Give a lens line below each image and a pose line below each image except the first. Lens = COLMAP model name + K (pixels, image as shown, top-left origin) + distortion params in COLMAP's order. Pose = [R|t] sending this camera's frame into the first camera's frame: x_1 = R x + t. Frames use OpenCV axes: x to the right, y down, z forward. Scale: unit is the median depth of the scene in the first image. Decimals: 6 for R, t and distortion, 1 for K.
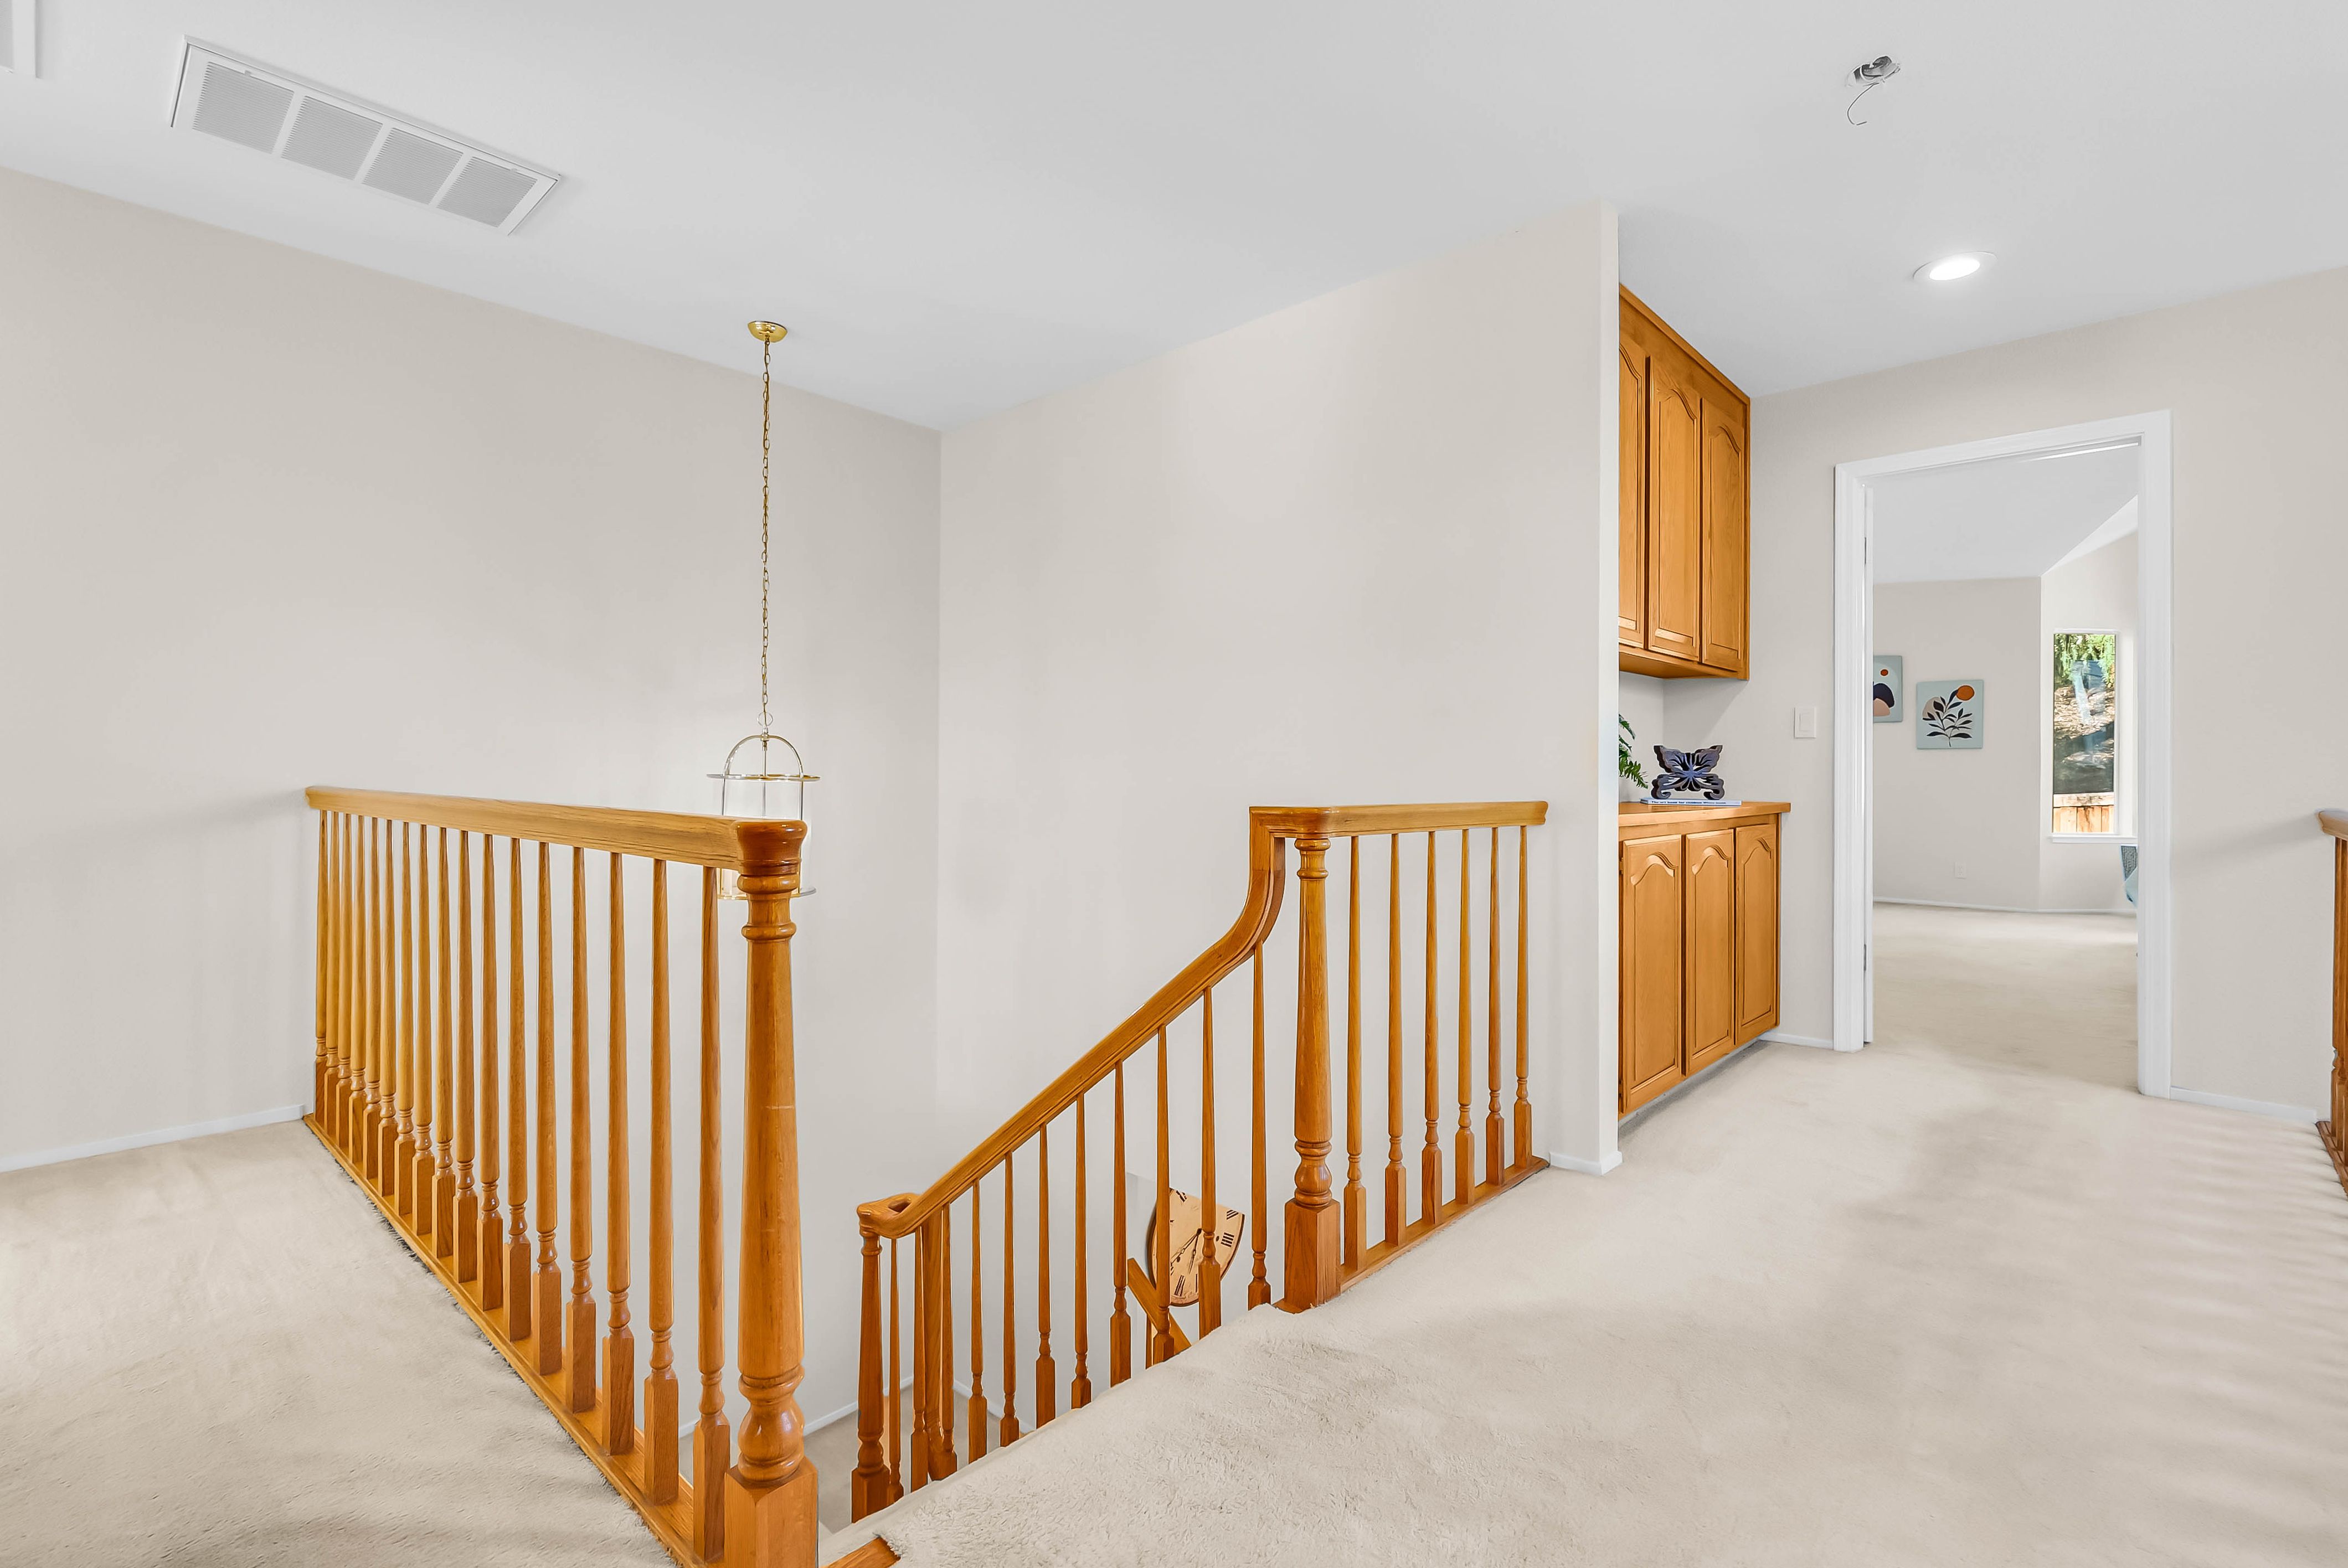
lens RADIAL K [[1072.6, 0, 1174.0], [0, 1072.6, 784.0], [0, 0, 1]] dist [-0.010629, 0.001134]
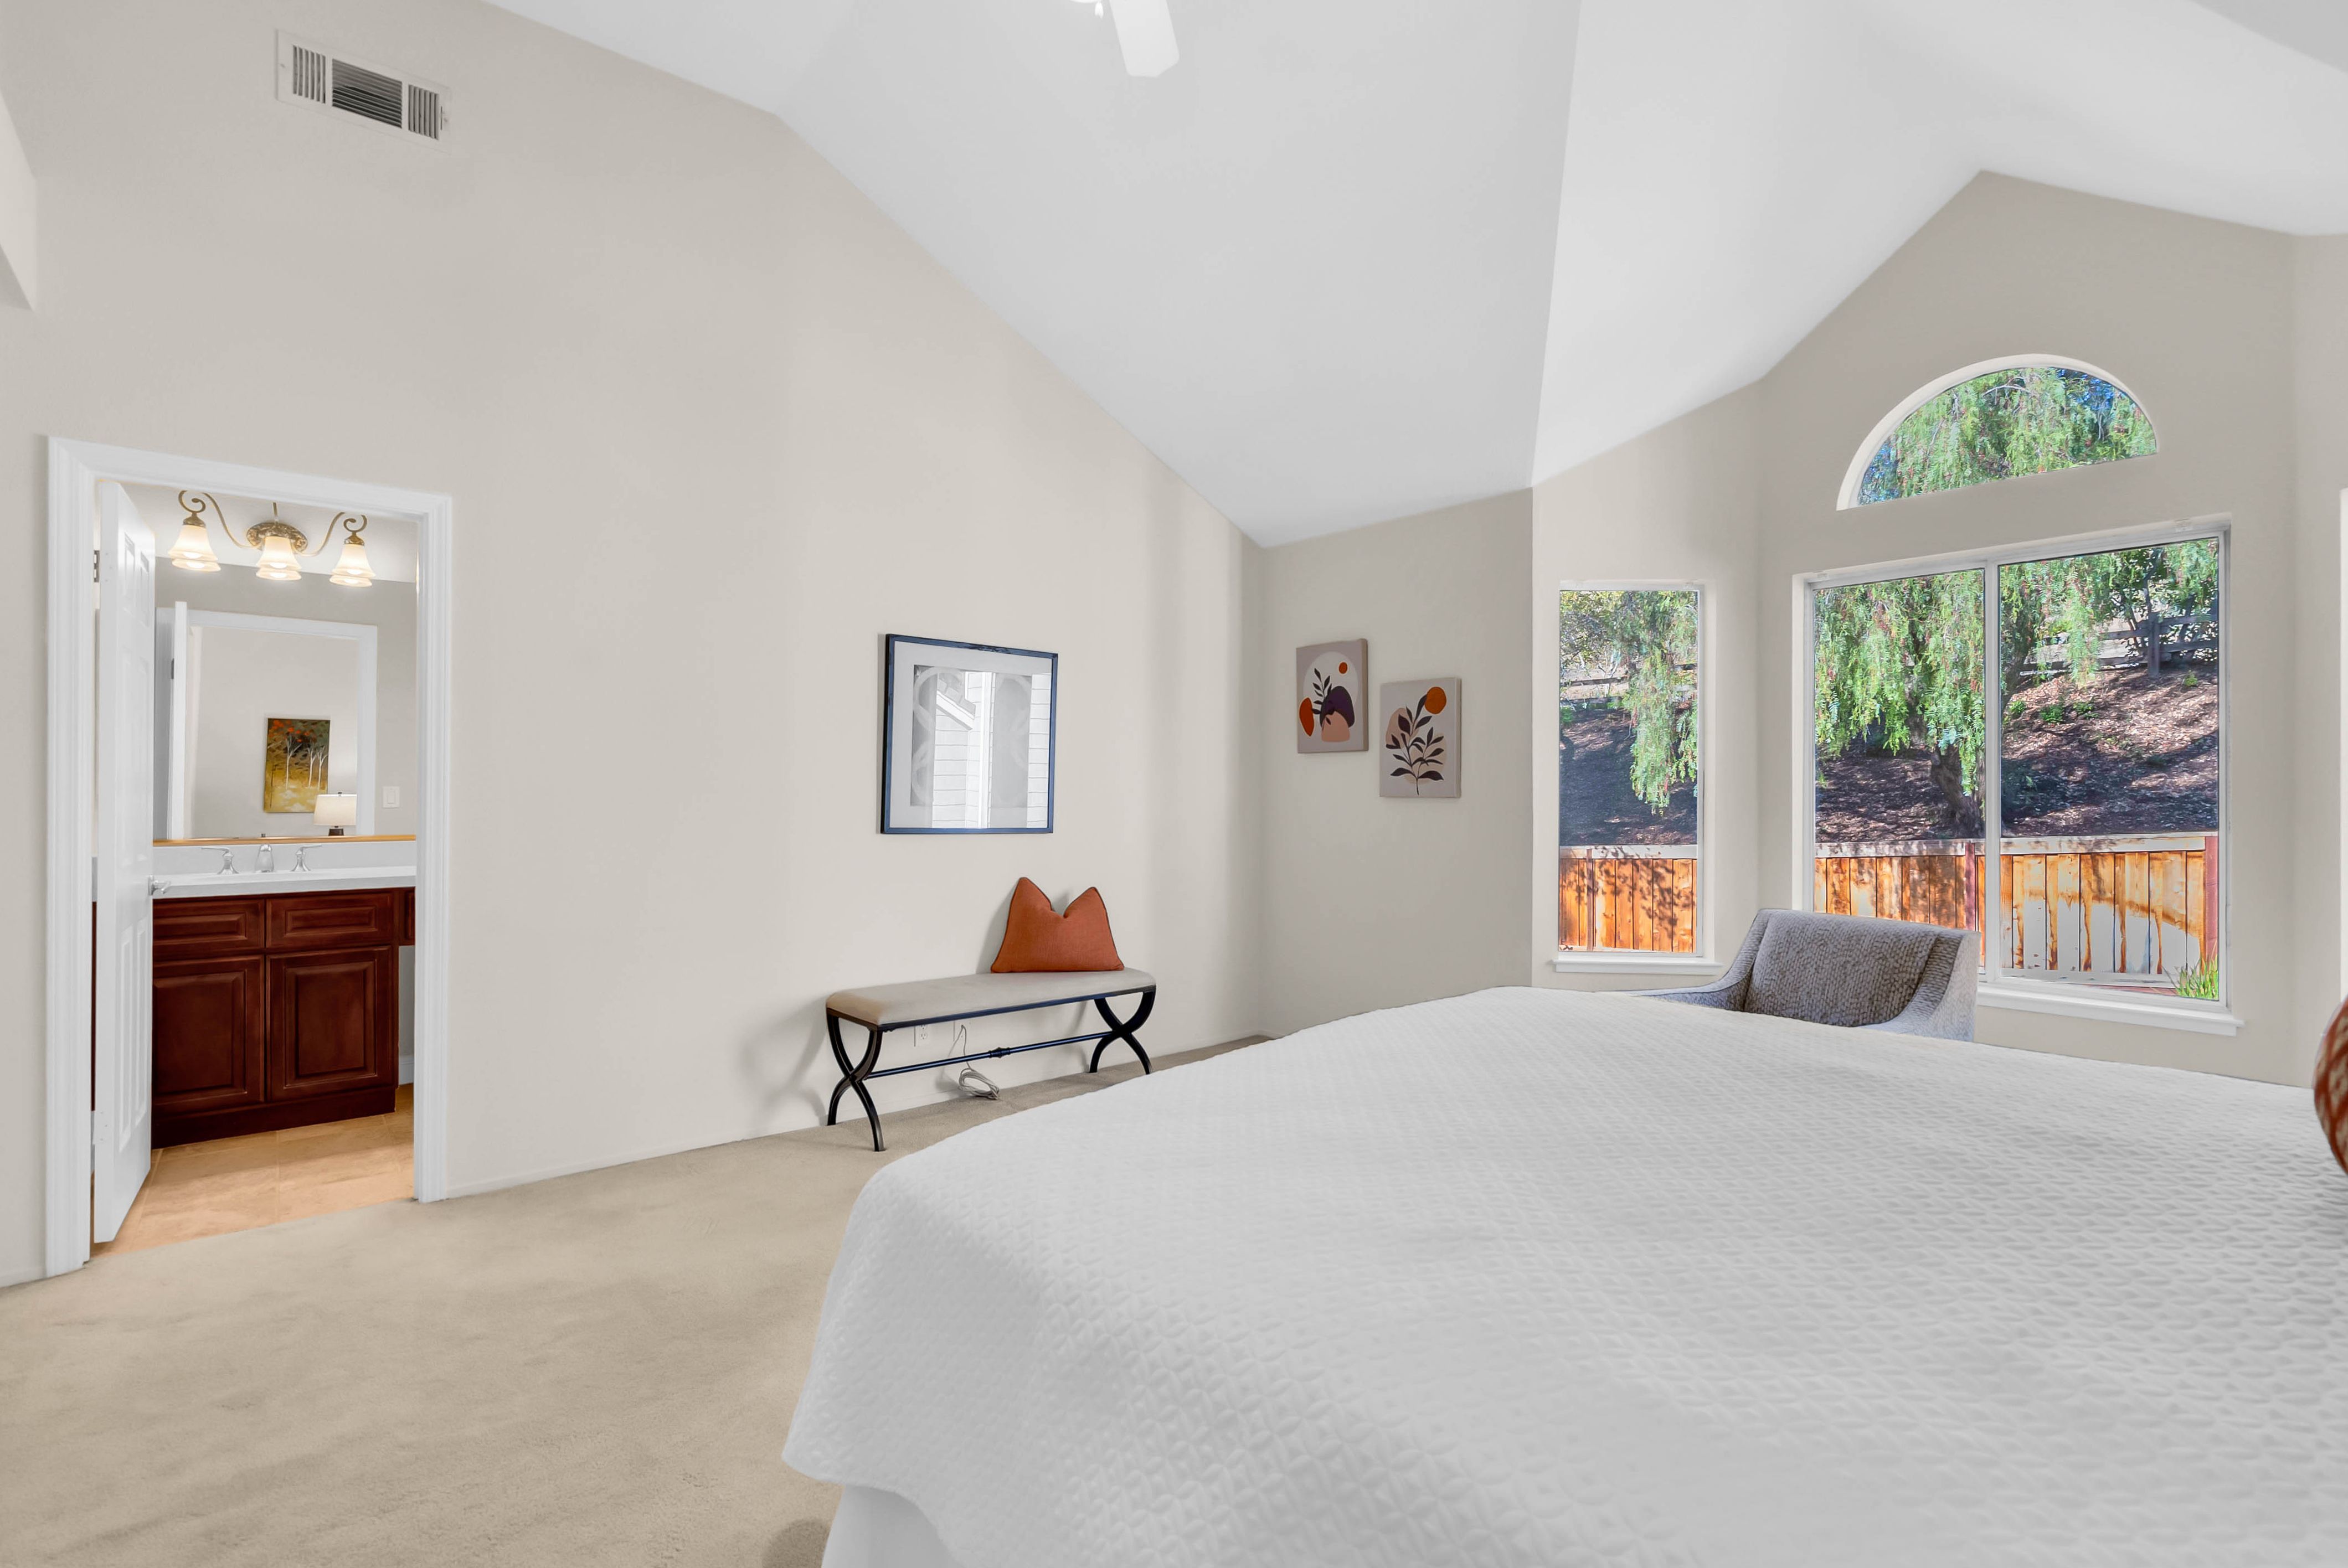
lens RADIAL K [[1072.6, 0, 1174.0], [0, 1072.6, 784.0], [0, 0, 1]] dist [-0.010629, 0.001134]
pose [[0.991575, 0.001234, -0.129529, 0.666025], [-0.002765, 0.999928, -0.011644, -0.033119], [0.129506, 0.011904, 0.991507, 0.405453]]
